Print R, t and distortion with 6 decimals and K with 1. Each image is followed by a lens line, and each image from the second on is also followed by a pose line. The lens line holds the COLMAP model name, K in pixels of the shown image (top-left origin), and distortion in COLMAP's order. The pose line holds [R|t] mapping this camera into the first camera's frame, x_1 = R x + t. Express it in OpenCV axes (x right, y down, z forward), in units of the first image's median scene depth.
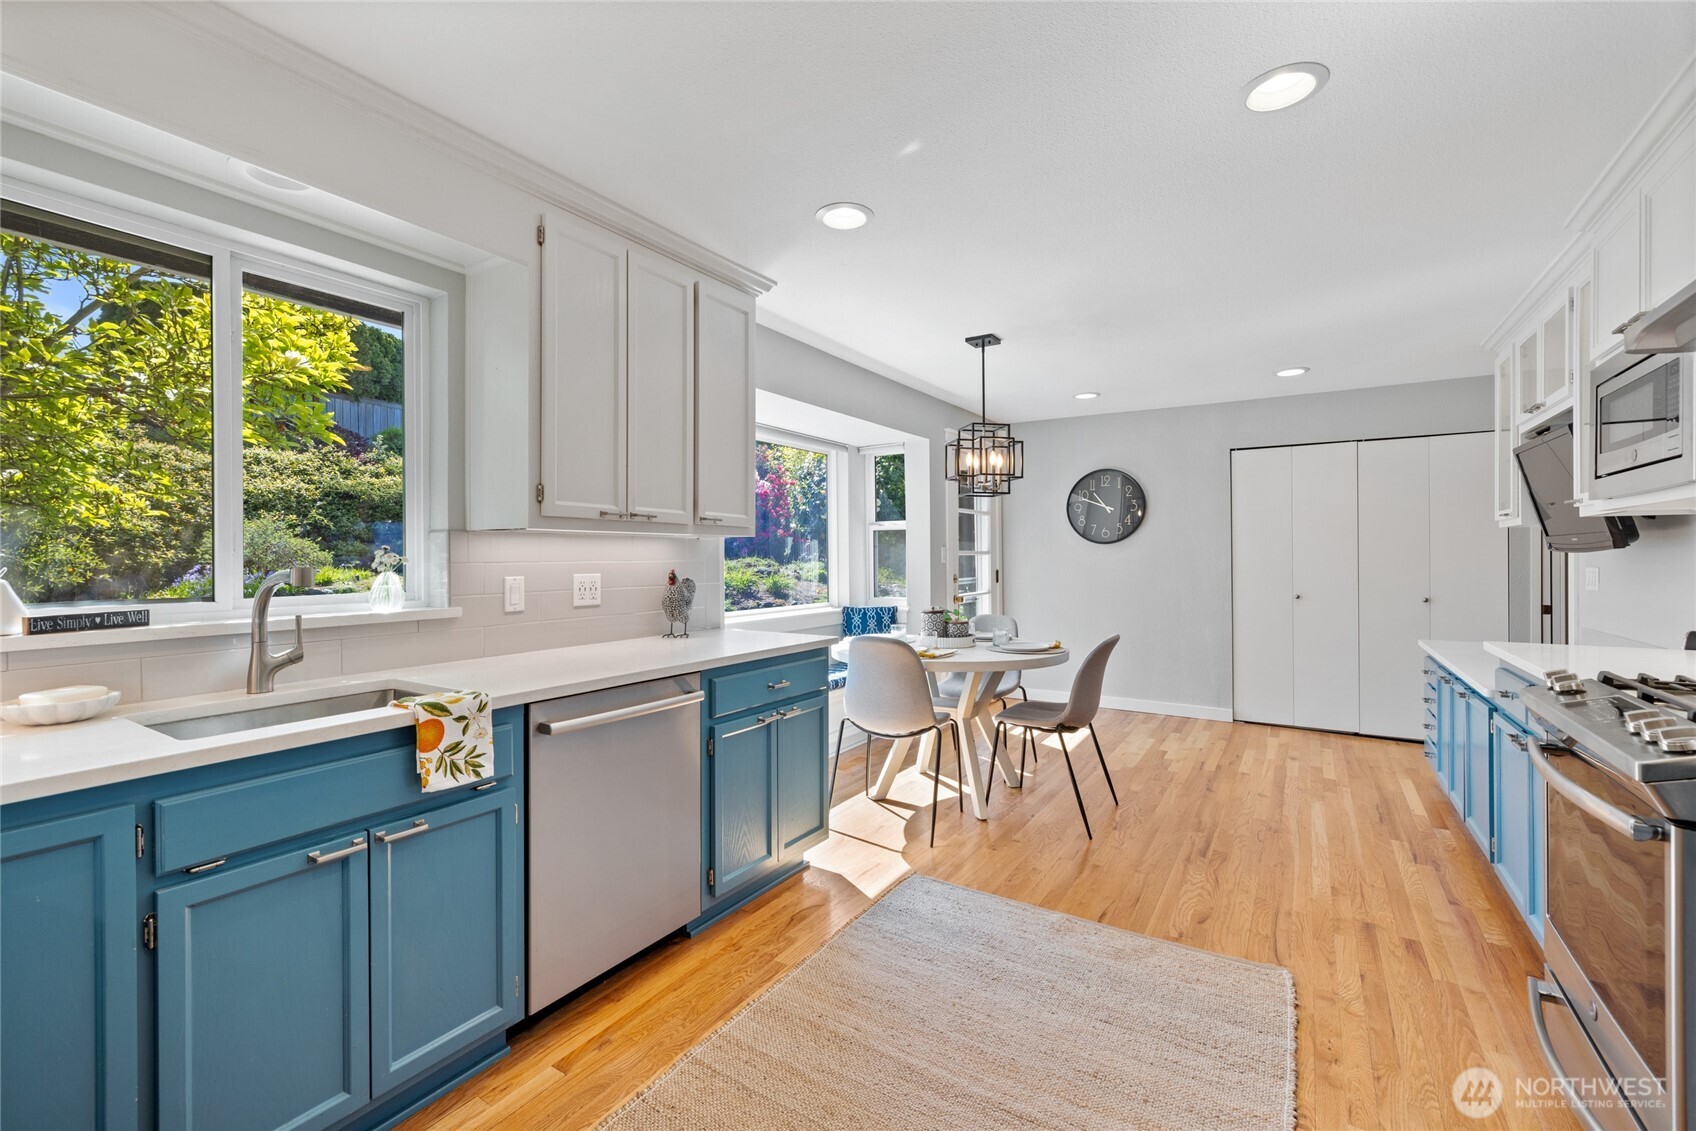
lens RADIAL K [[711.0, 0, 846.5], [0, 711.0, 561.5], [0, 0, 1]] dist [0.001850, 0.000150]
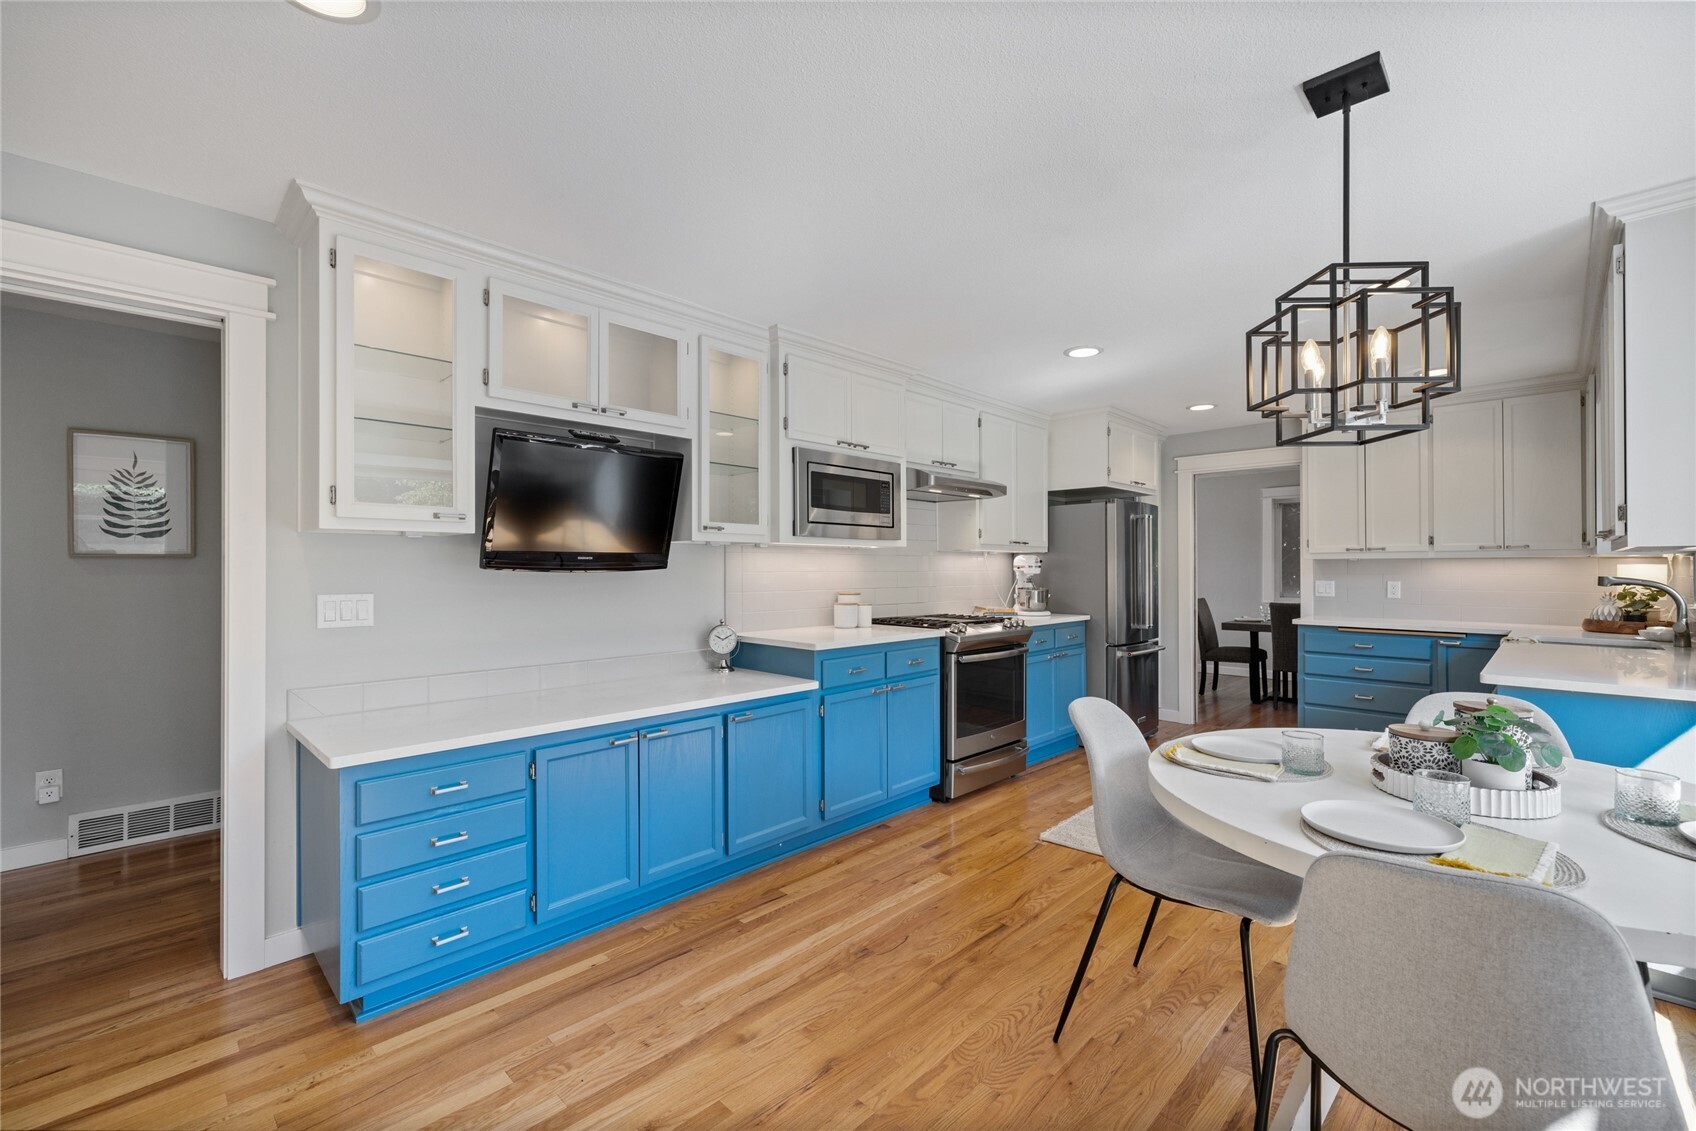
lens RADIAL K [[711.0, 0, 840.4], [0, 711.0, 563.2], [0, 0, 1]] dist [0.001850, 0.000150]
pose [[-0.978146, 0.006548, 0.207817, 0.501449], [0.005163, 0.999961, -0.007205, -0.016252], [-0.207856, -0.005975, -0.978141, 1.836736]]
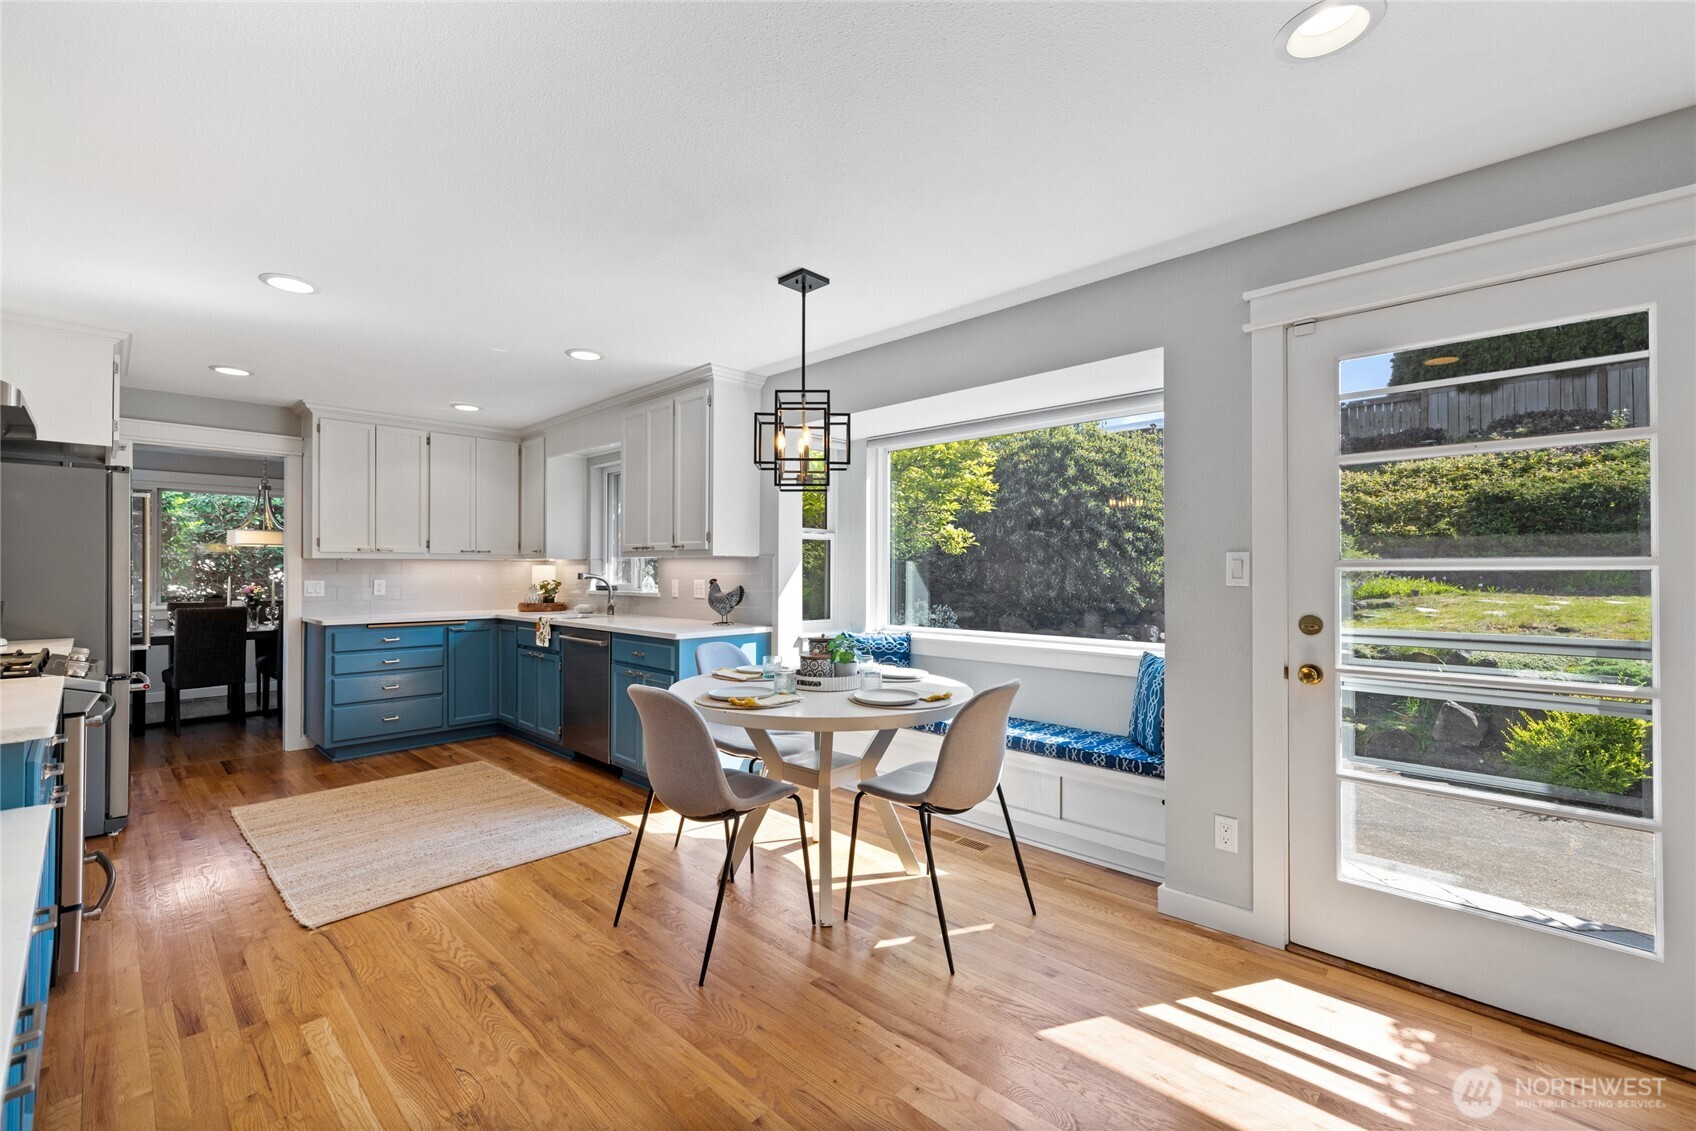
lens RADIAL K [[711.0, 0, 840.0], [0, 711.0, 566.4], [0, 0, 1]] dist [0.001850, 0.000150]
pose [[-0.190432, -0.002912, -0.981696, 1.117828], [-0.002244, 0.999994, -0.002531, -0.011551], [0.981698, 0.001721, -0.190438, 1.447832]]
